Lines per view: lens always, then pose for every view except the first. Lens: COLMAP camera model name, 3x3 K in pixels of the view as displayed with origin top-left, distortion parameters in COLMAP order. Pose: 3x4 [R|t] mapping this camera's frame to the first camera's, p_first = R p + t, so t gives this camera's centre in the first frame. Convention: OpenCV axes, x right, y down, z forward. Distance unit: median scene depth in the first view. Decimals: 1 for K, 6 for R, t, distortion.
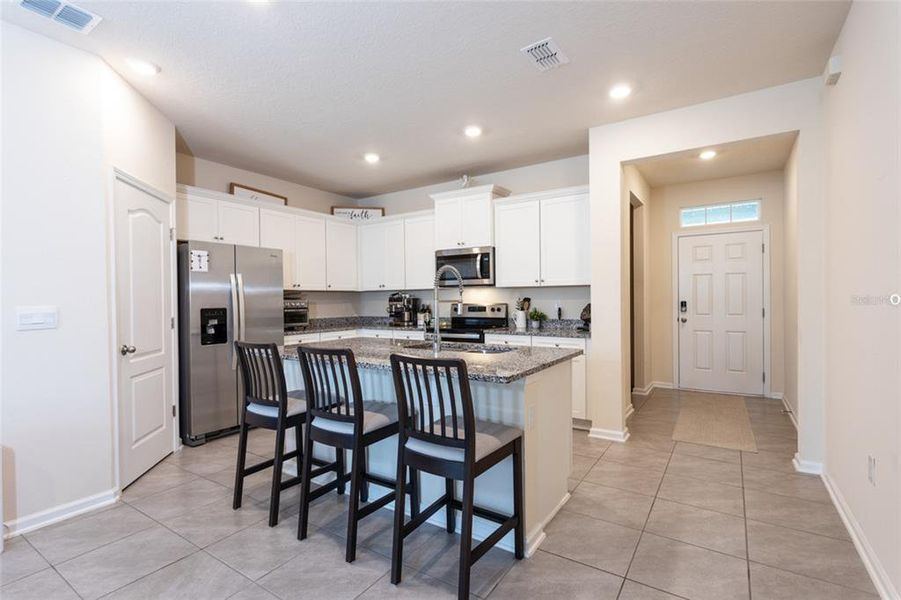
lens RADIAL K [[427.8, 0, 448.0], [0, 427.8, 299.1], [0, 0, 1]] dist [0.007419, -0.002407]
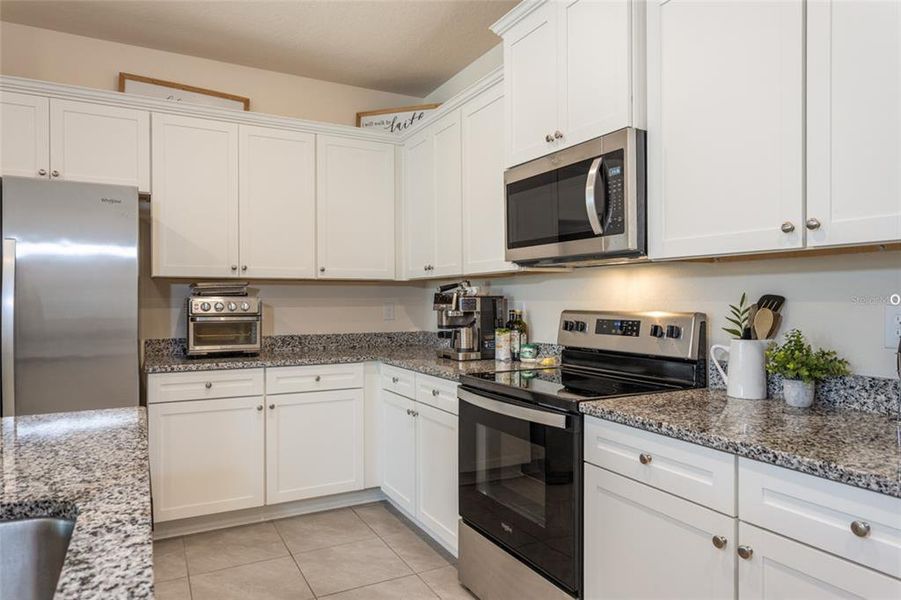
lens RADIAL K [[572.1, 0, 445.9], [0, 572.1, 300.3], [0, 0, 1]] dist [0.005535, 0.003267]
pose [[0.876490, 0.009714, -0.481322, 0.183709], [-0.007792, 0.999952, 0.005992, -0.000379], [0.481357, -0.001502, 0.876523, 0.573278]]
